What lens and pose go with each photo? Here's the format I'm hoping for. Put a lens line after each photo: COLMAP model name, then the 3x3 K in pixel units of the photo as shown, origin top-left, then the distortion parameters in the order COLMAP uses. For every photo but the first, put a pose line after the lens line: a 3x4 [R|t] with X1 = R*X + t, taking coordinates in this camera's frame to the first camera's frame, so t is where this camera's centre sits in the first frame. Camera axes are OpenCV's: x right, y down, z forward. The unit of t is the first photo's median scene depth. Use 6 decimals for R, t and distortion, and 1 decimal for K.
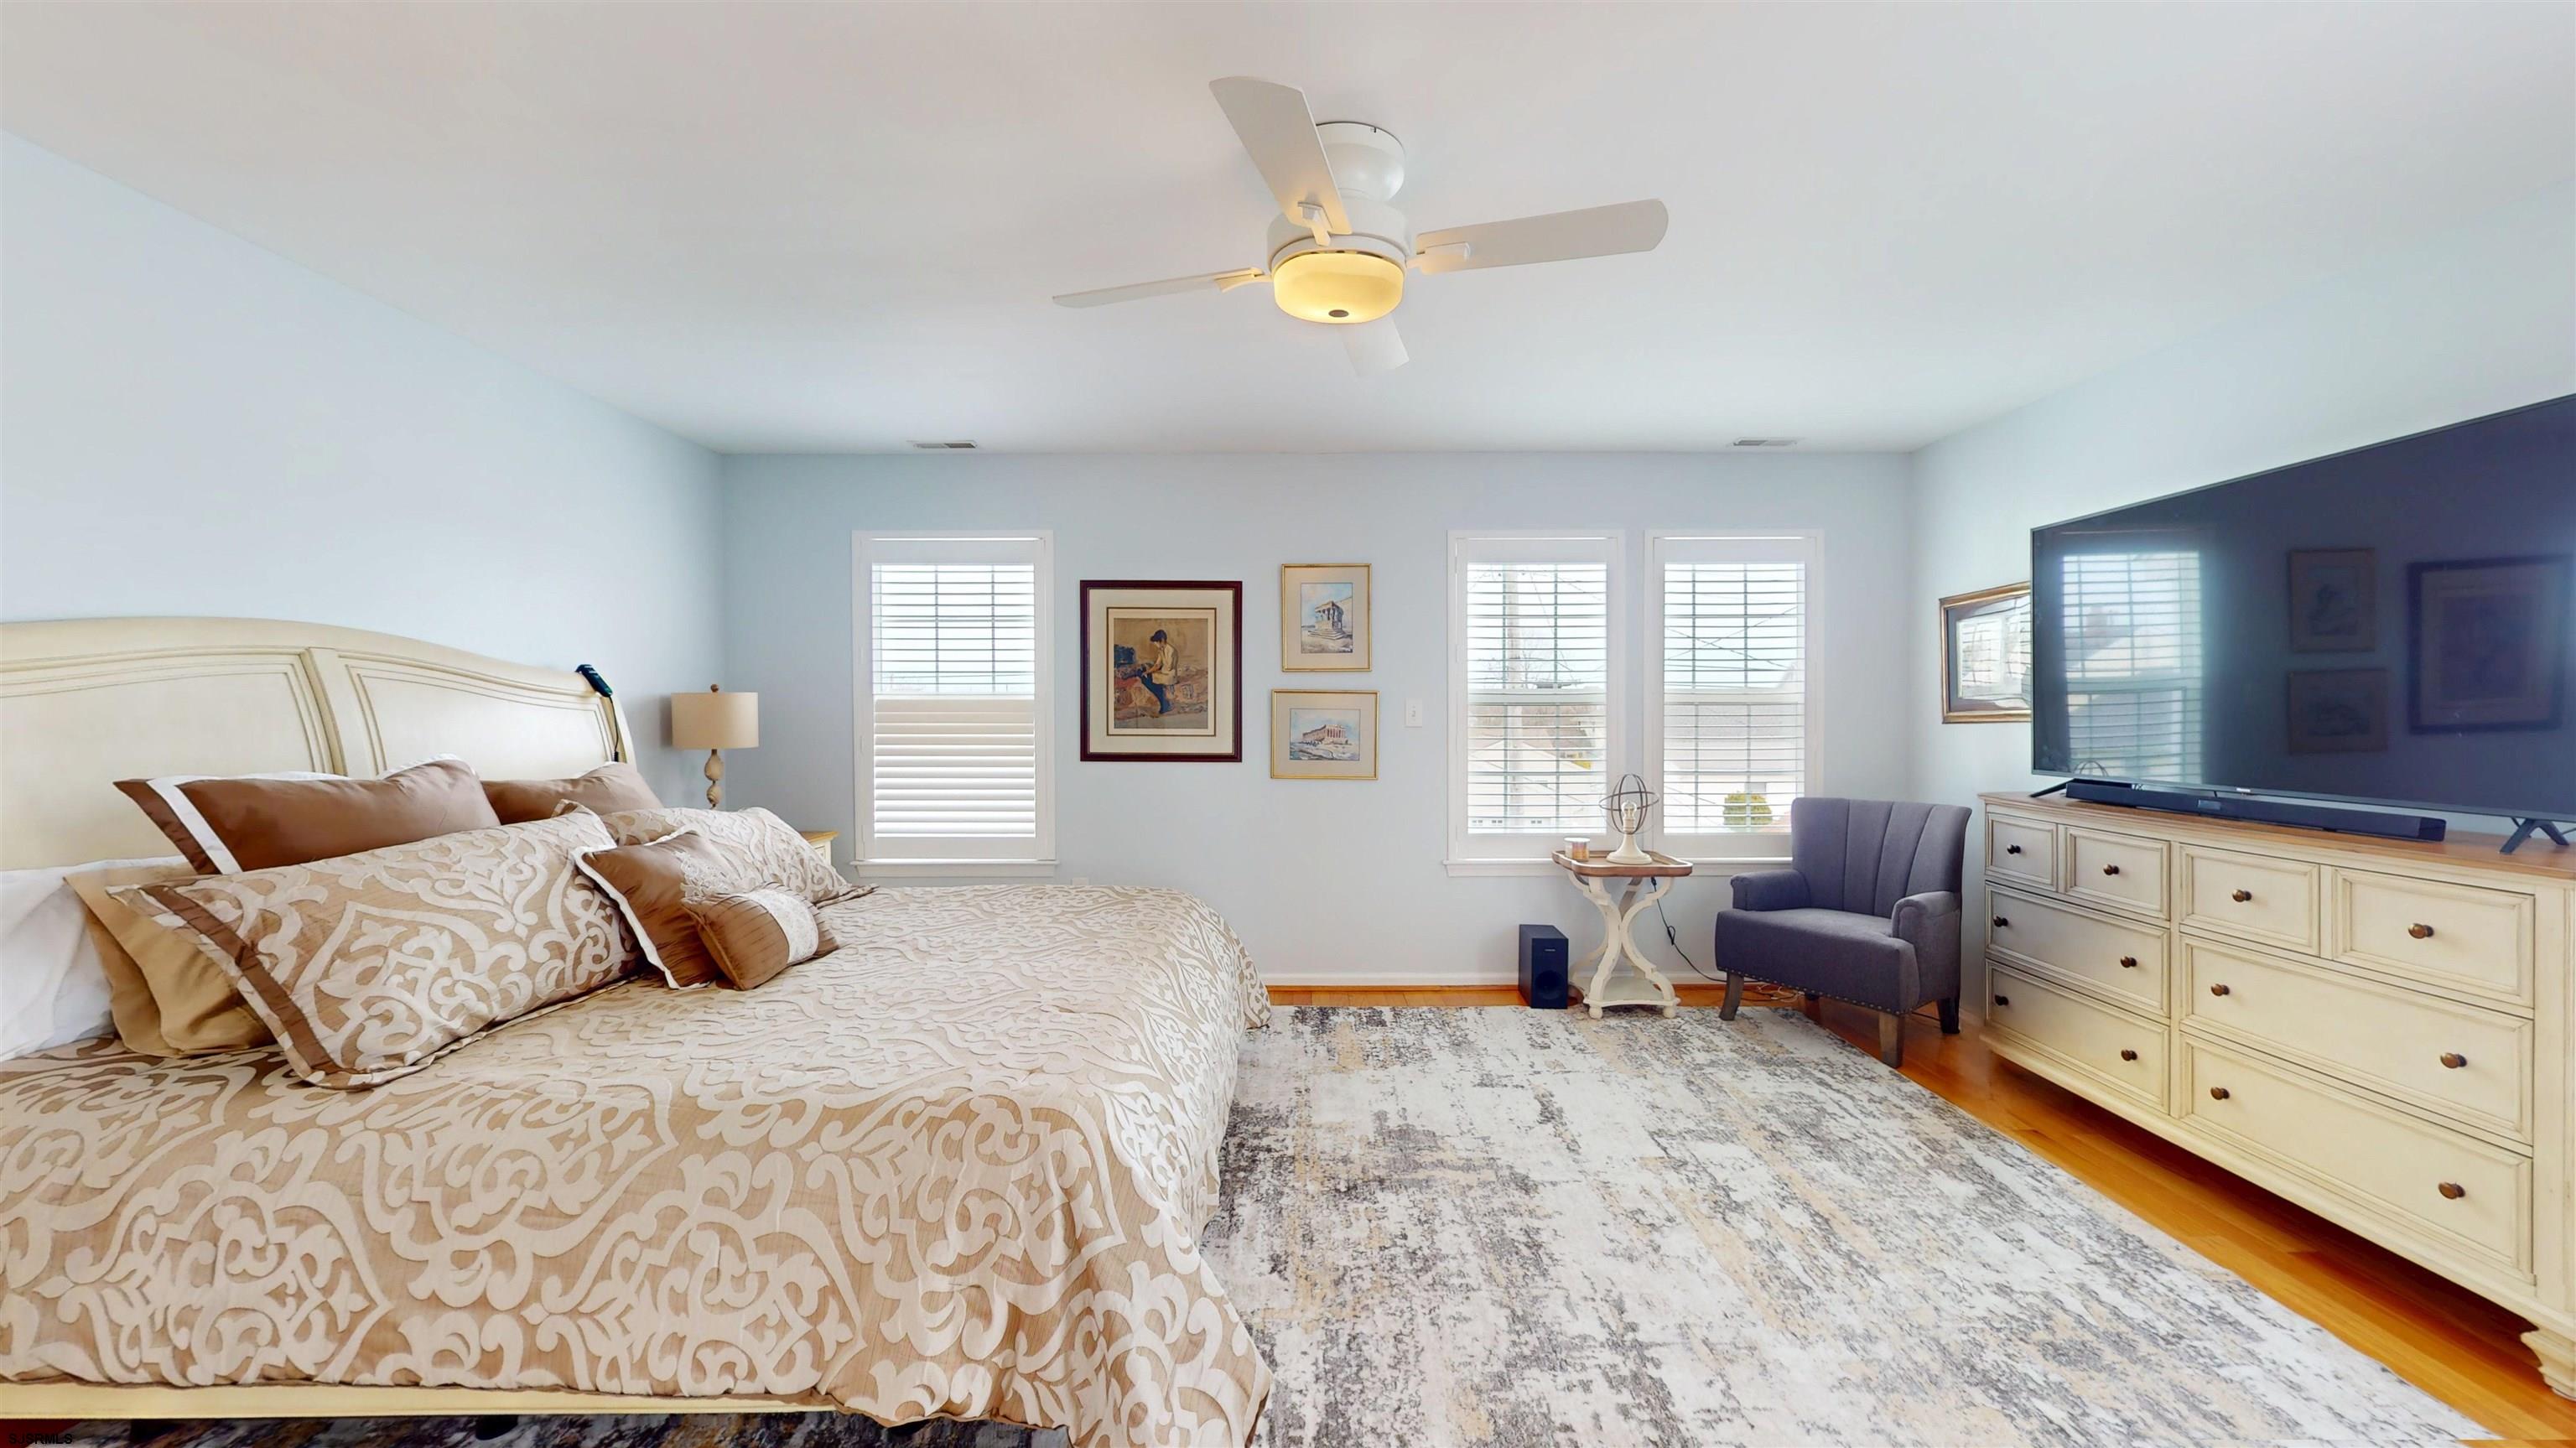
lens RADIAL K [[941.7, 0, 1268.1], [0, 941.7, 718.6], [0, 0, 1]] dist [0.003706, -0.000075]
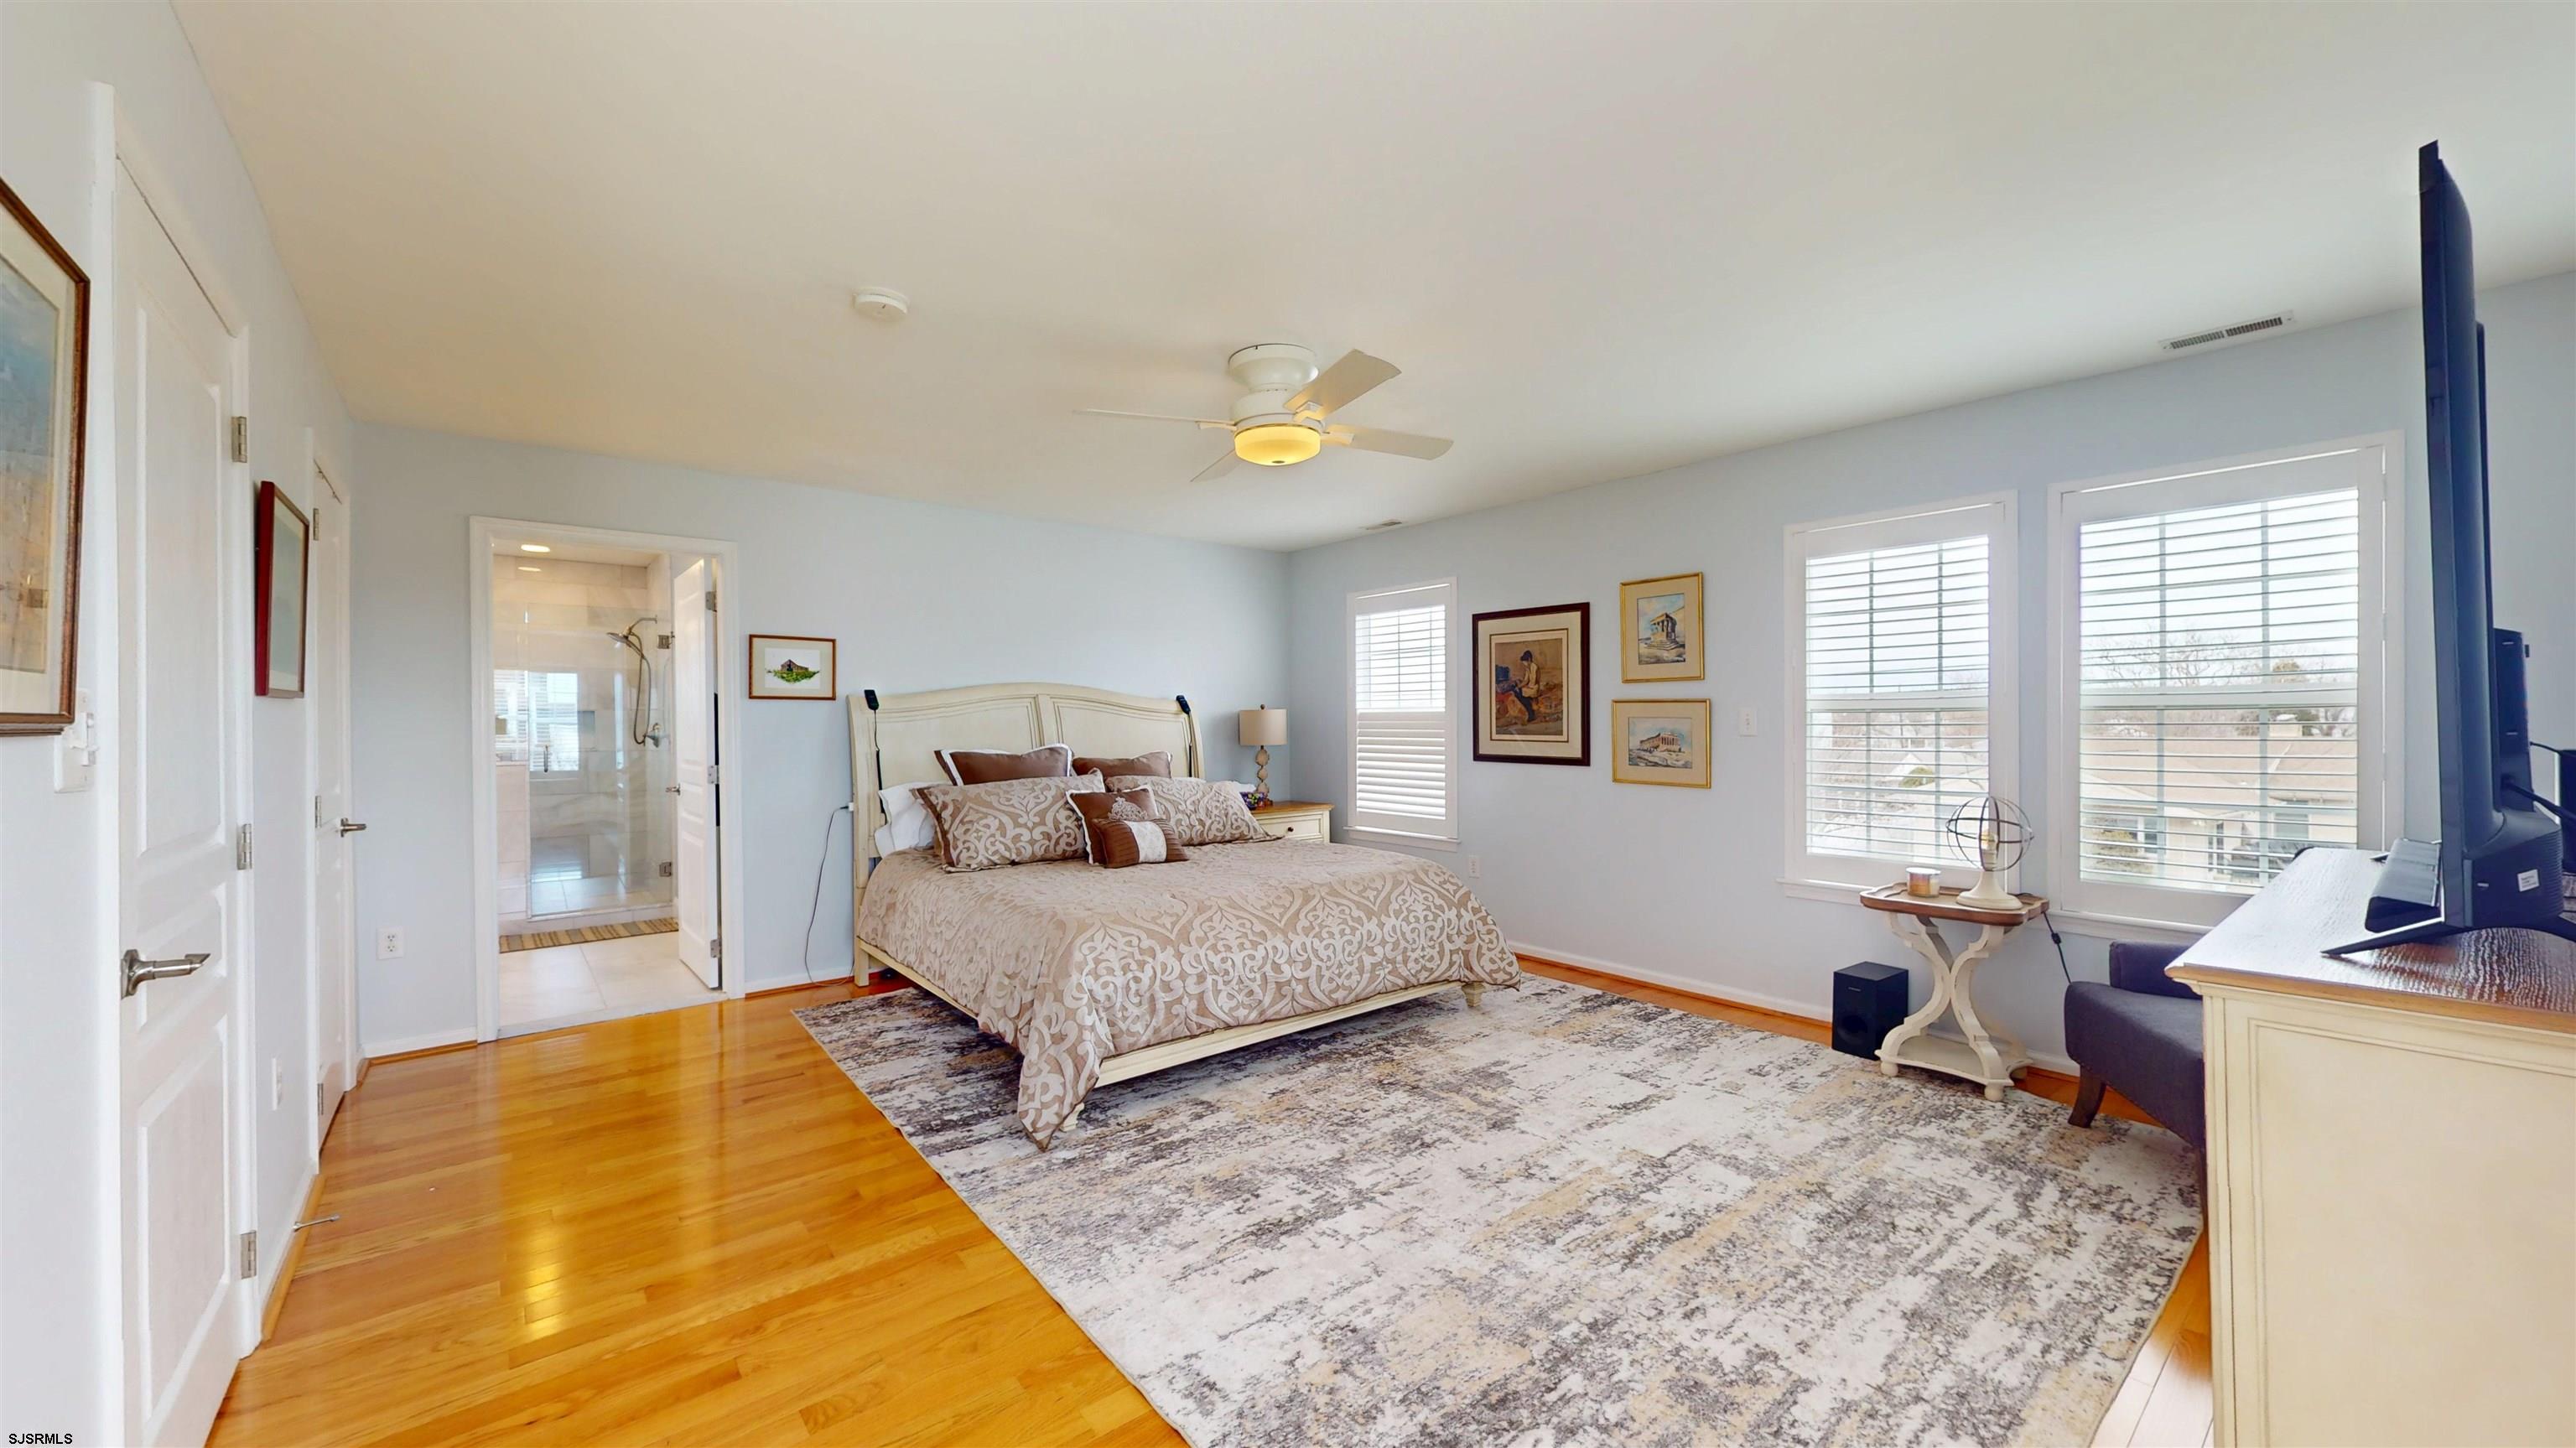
lens RADIAL K [[941.7, 0, 1298.0], [0, 941.7, 714.2], [0, 0, 1]] dist [0.003706, -0.000075]
pose [[0.649034, -0.008221, -0.760715, 0.748423], [0.000567, 0.999947, -0.010322, -0.004224], [0.760759, 0.006268, 0.649004, 0.029901]]
